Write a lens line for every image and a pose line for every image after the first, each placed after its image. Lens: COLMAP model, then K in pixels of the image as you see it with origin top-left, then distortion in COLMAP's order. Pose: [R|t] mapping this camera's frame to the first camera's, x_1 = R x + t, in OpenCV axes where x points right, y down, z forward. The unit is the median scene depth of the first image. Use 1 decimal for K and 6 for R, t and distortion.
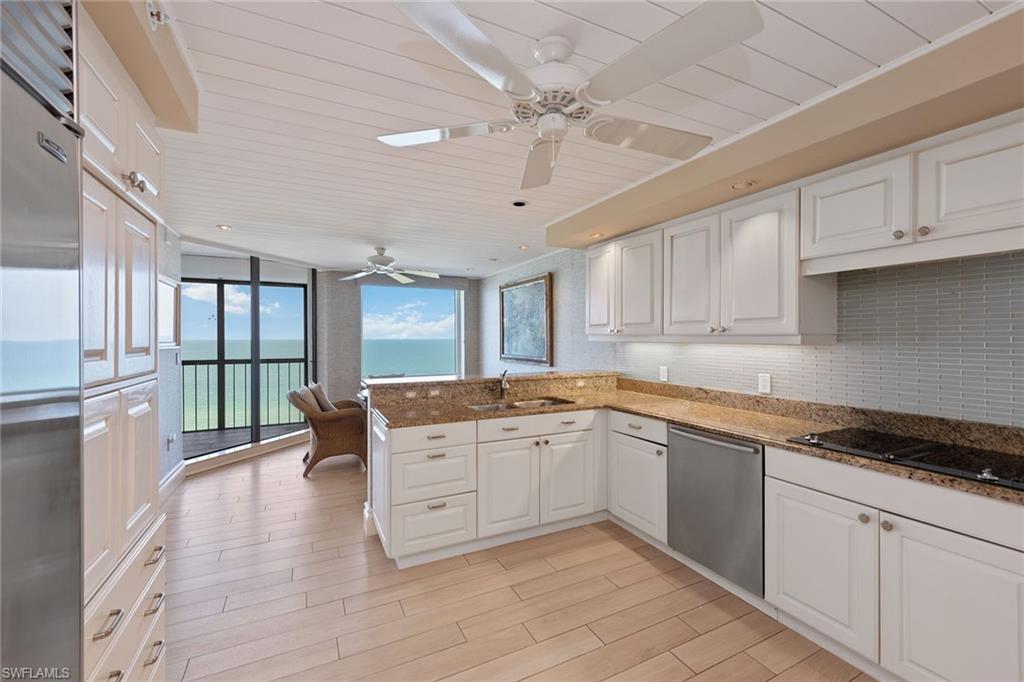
lens RADIAL K [[422.3, 0, 512.0], [0, 422.3, 341.0], [0, 0, 1]] dist [0.010689, -0.000165]
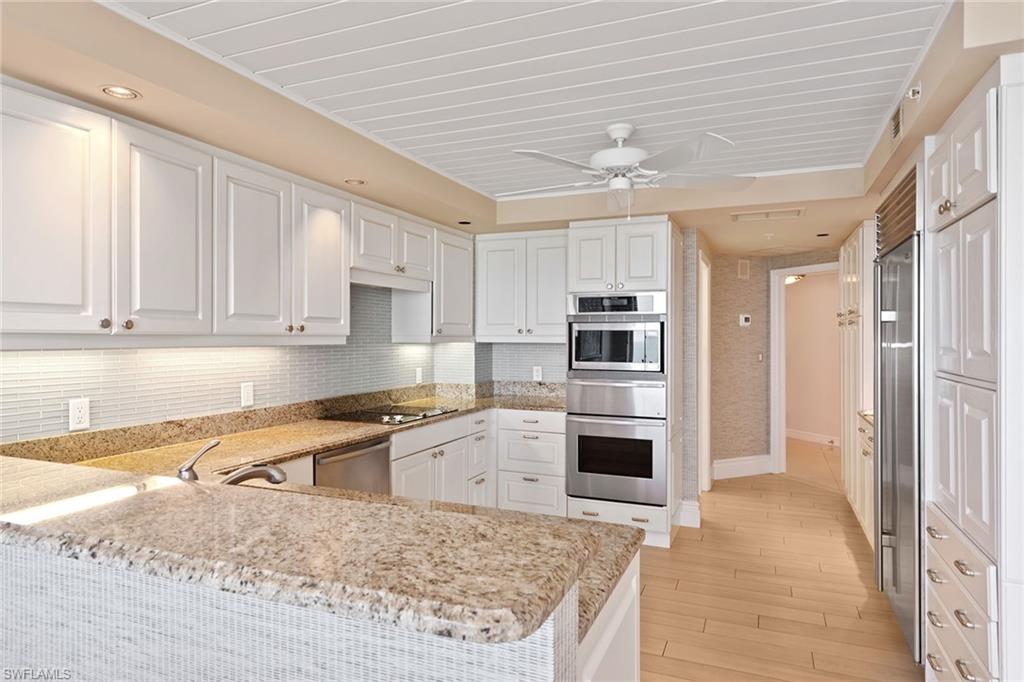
lens RADIAL K [[611.6, 0, 512.0], [0, 611.6, 341.0], [0, 0, 1]] dist [0.002234, 0.000394]
pose [[-0.660793, -0.003069, 0.750562, -0.627475], [0.008910, 0.999889, 0.011932, -0.012160], [-0.750515, 0.014572, -0.660693, 1.393706]]
